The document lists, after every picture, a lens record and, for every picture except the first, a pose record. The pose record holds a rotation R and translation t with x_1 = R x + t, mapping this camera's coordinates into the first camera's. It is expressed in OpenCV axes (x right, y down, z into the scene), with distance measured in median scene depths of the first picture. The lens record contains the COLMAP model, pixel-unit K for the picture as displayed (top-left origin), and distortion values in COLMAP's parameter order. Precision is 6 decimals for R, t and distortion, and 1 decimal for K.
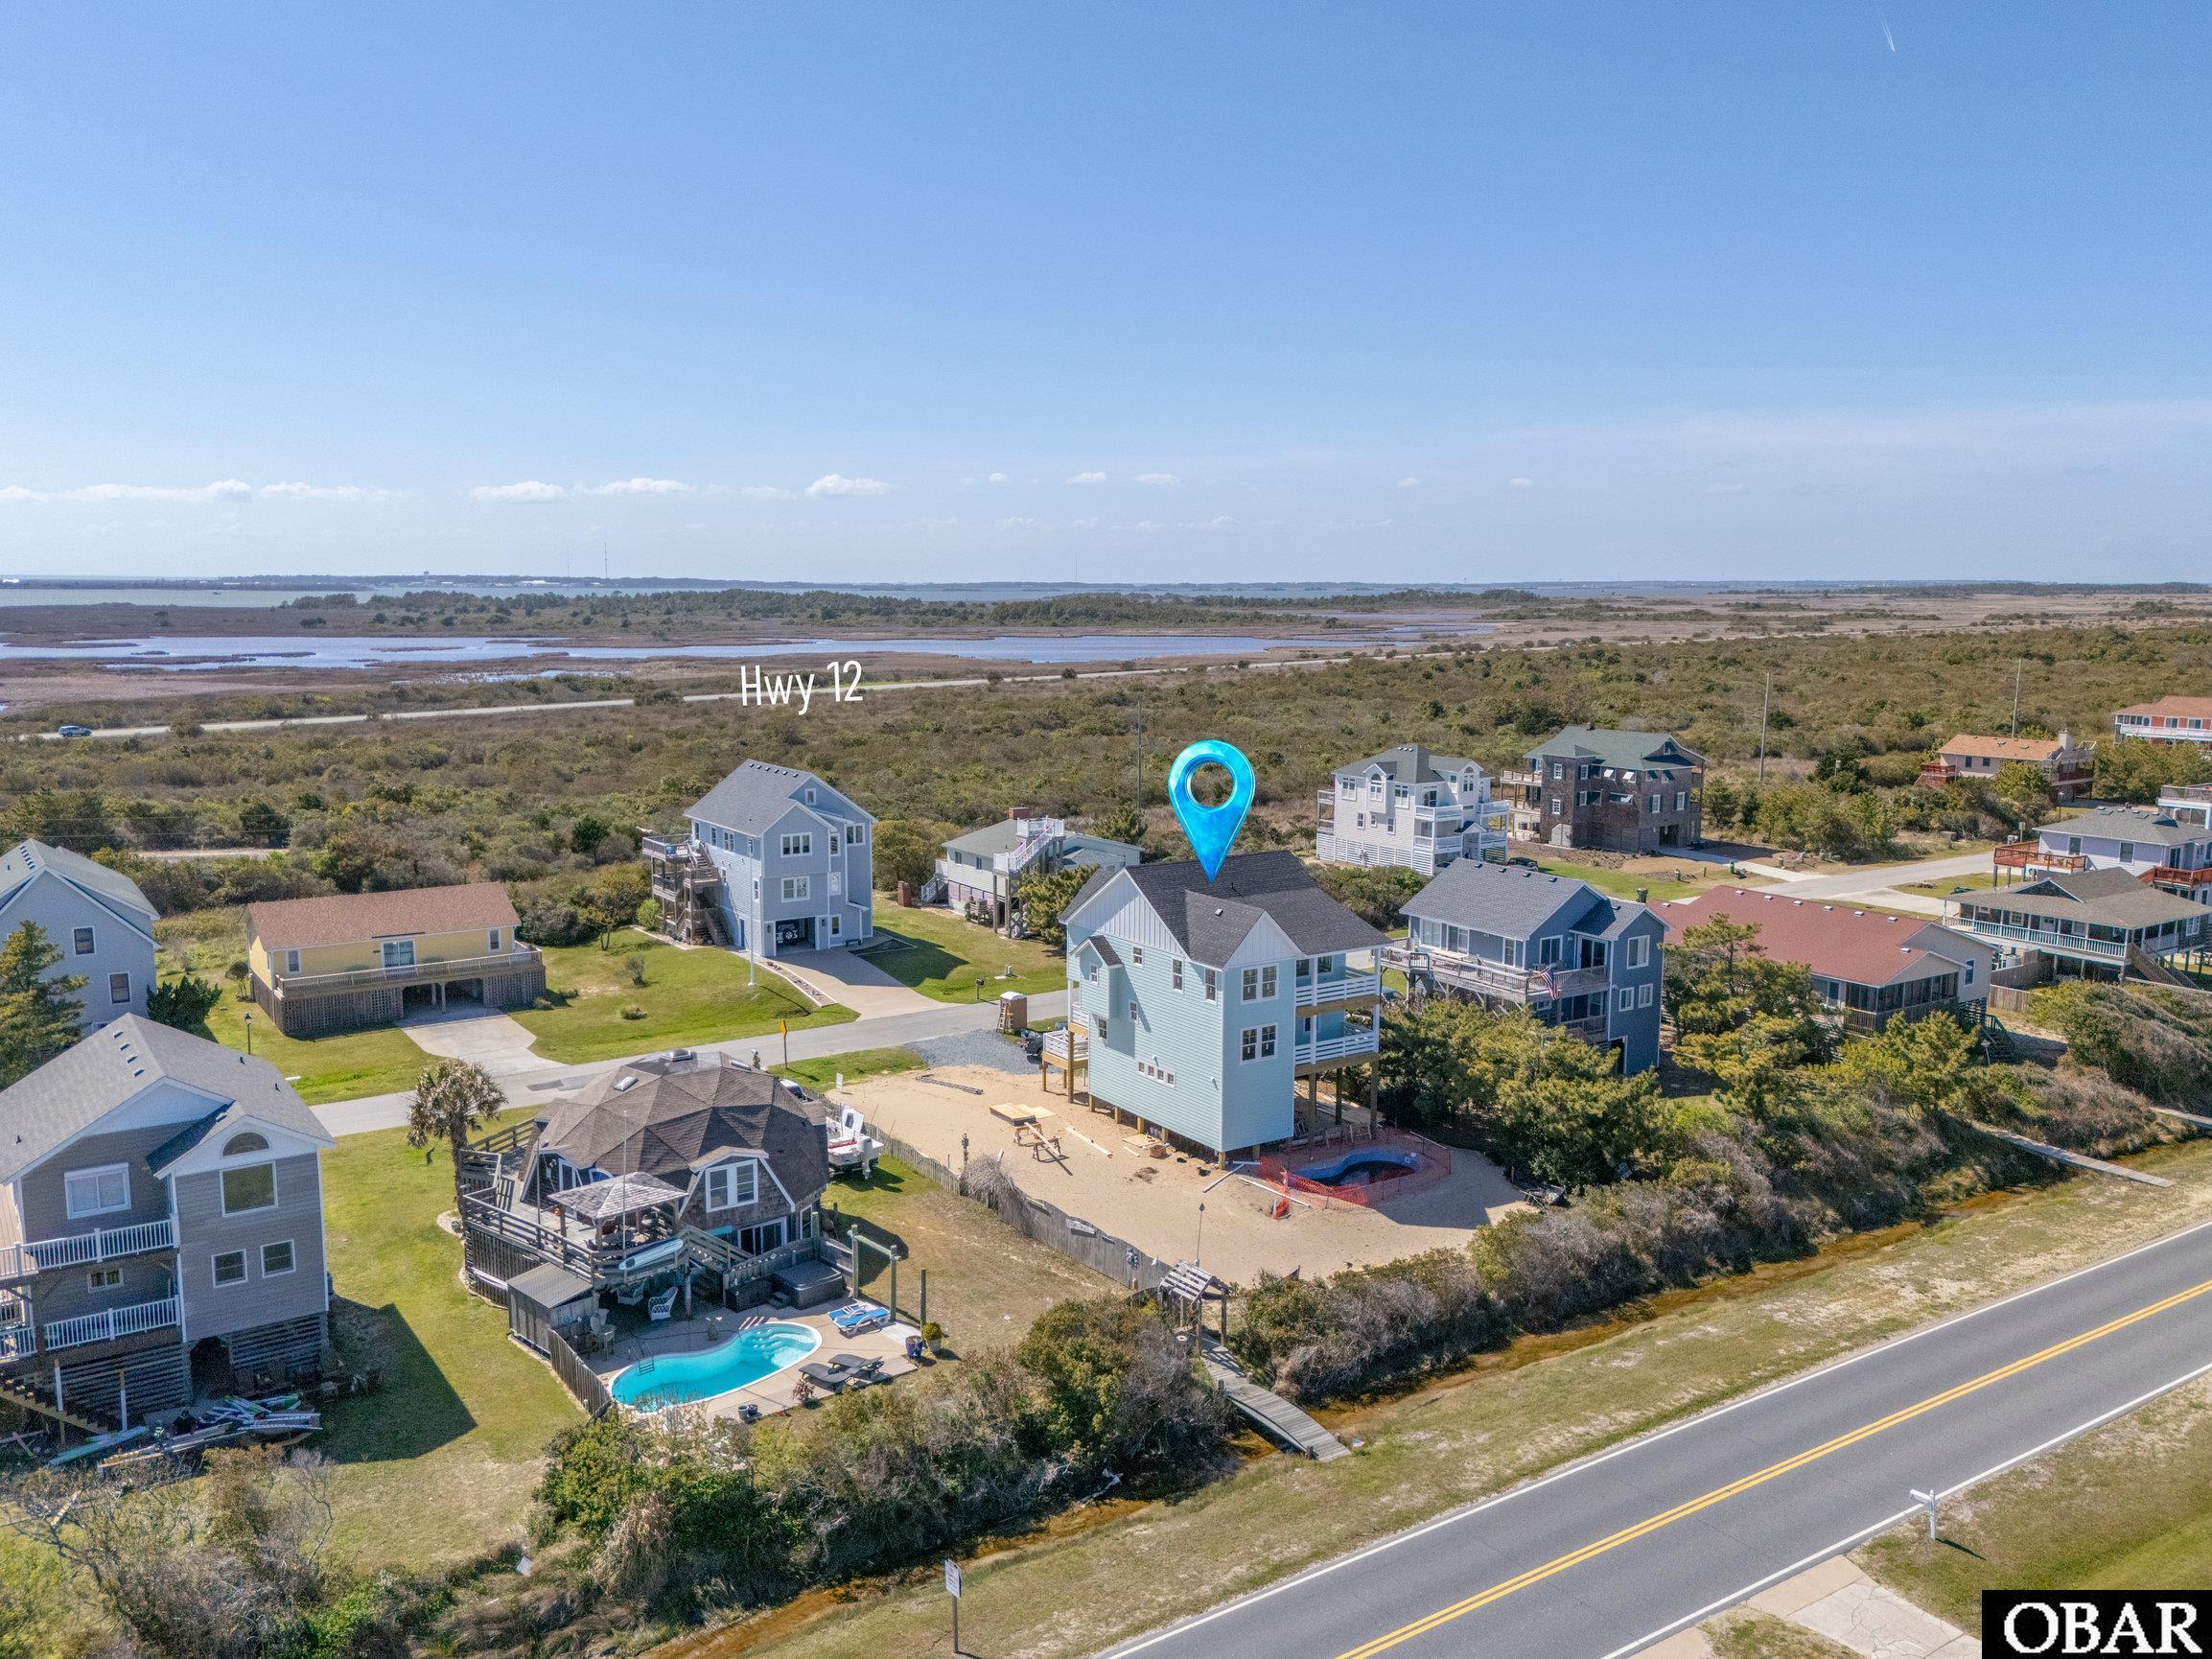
lens RADIAL K [[1701.5, 0, 1122.4], [0, 1701.5, 891.3], [0, 0, 1]] dist [0.061973, -0.008018]
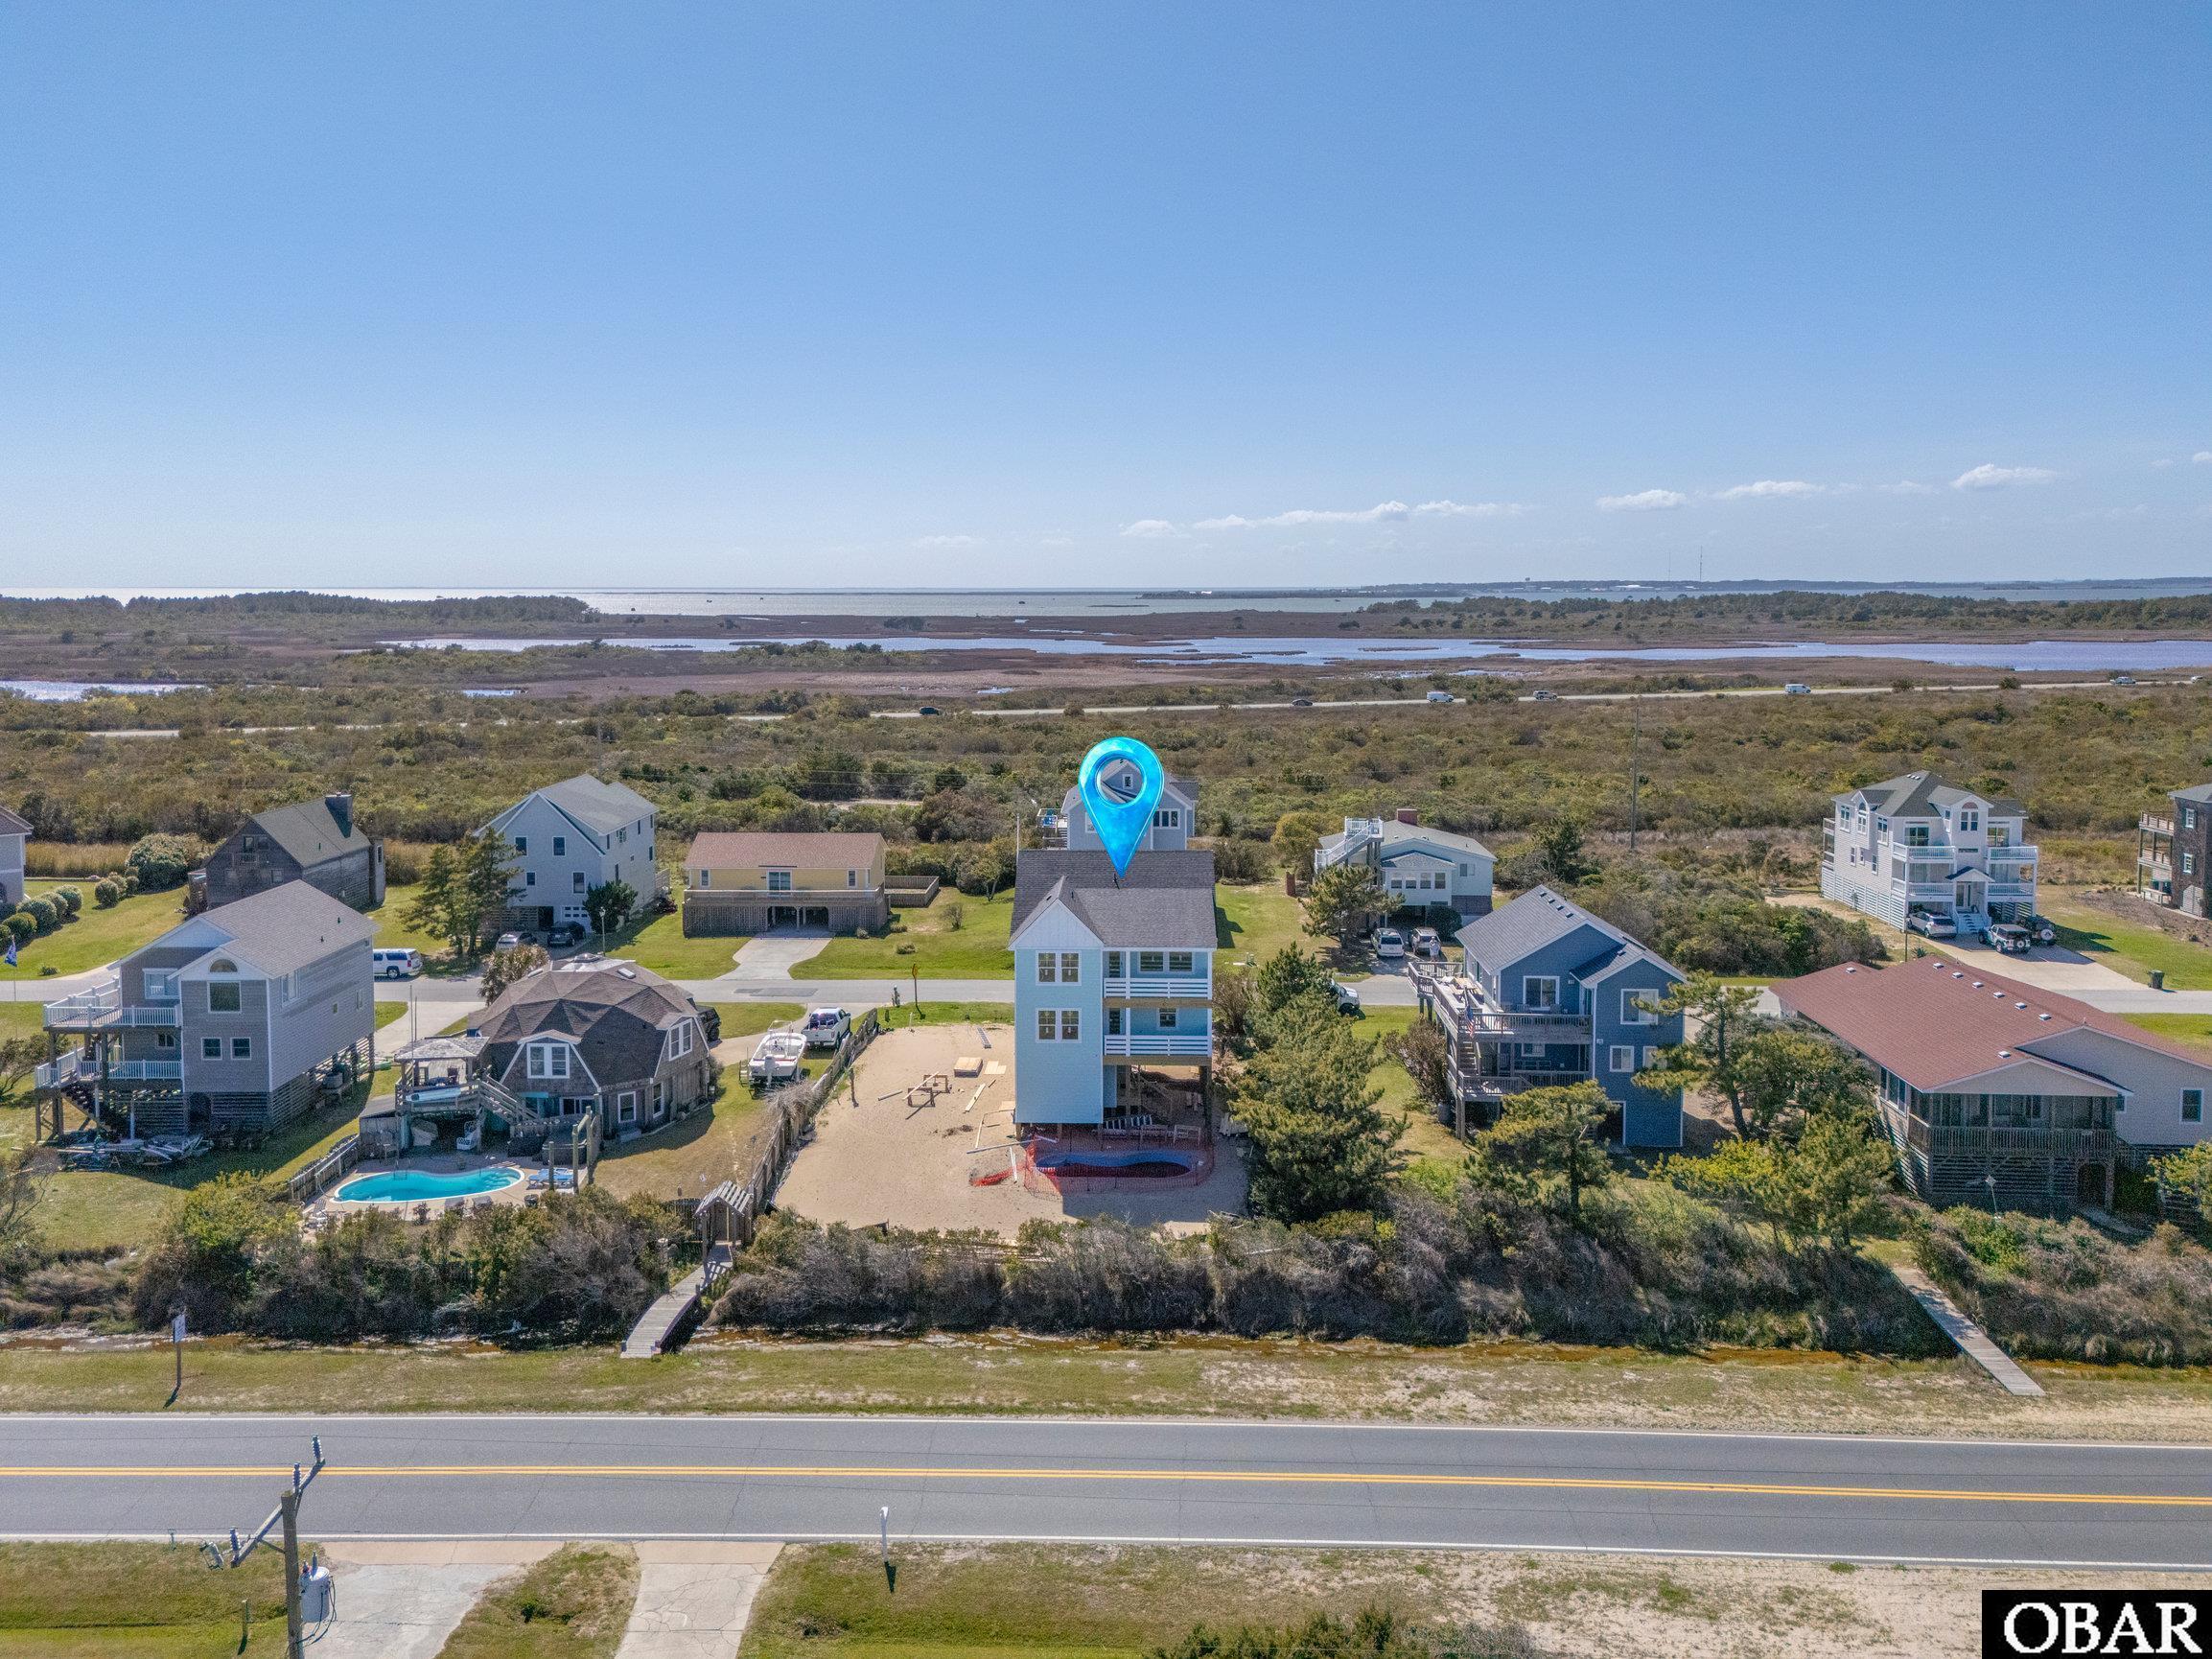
lens RADIAL K [[1701.5, 0, 1154.9], [0, 1701.5, 800.9], [0, 0, 1]] dist [0.061973, -0.008018]
pose [[0.813888, 0.067992, -0.577029, 0.369655], [-0.098606, 0.994887, -0.021852, -0.015800], [0.572593, 0.074684, 0.816431, 0.086019]]
